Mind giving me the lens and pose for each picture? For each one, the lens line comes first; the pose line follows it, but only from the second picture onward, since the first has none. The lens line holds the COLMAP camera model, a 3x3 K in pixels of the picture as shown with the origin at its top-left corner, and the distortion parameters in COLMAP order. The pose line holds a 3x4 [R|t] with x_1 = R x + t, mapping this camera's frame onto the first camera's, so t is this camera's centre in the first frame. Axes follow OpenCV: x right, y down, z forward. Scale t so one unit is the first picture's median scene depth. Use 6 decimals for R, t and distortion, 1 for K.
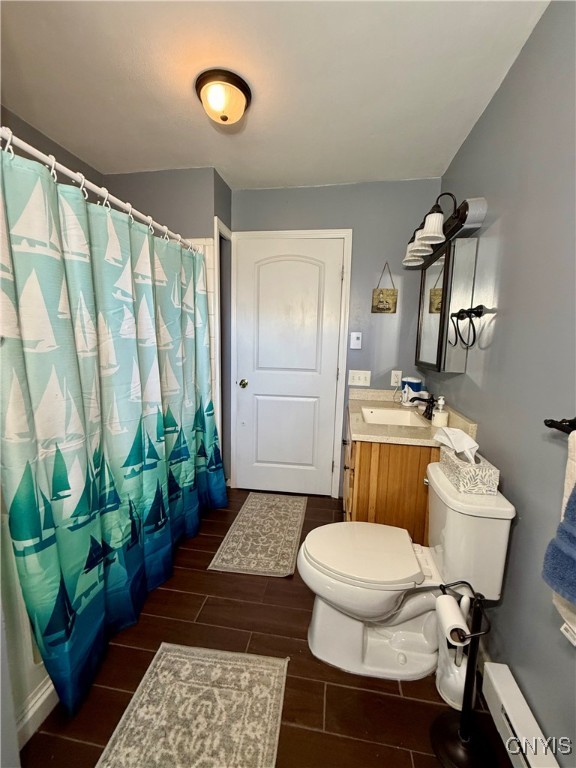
lens RADIAL K [[306.3, 0, 287.8], [0, 306.3, 382.9], [0, 0, 1]] dist [0.002415, -0.000413]
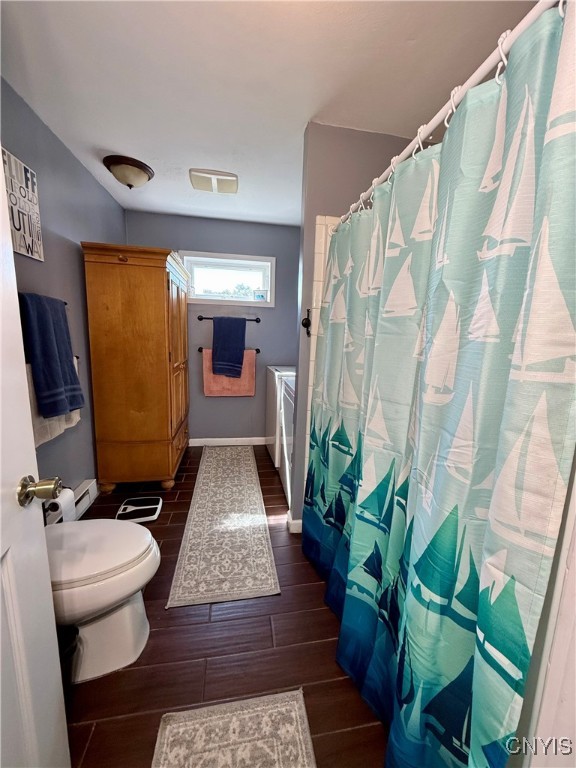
lens RADIAL K [[306.3, 0, 287.3], [0, 306.3, 387.8], [0, 0, 1]] dist [0.002415, -0.000413]
pose [[-0.930809, 0.016373, -0.365138, -0.010247], [-0.102236, 0.947457, 0.303104, -0.286447], [0.350915, 0.319463, -0.880228, 1.983704]]
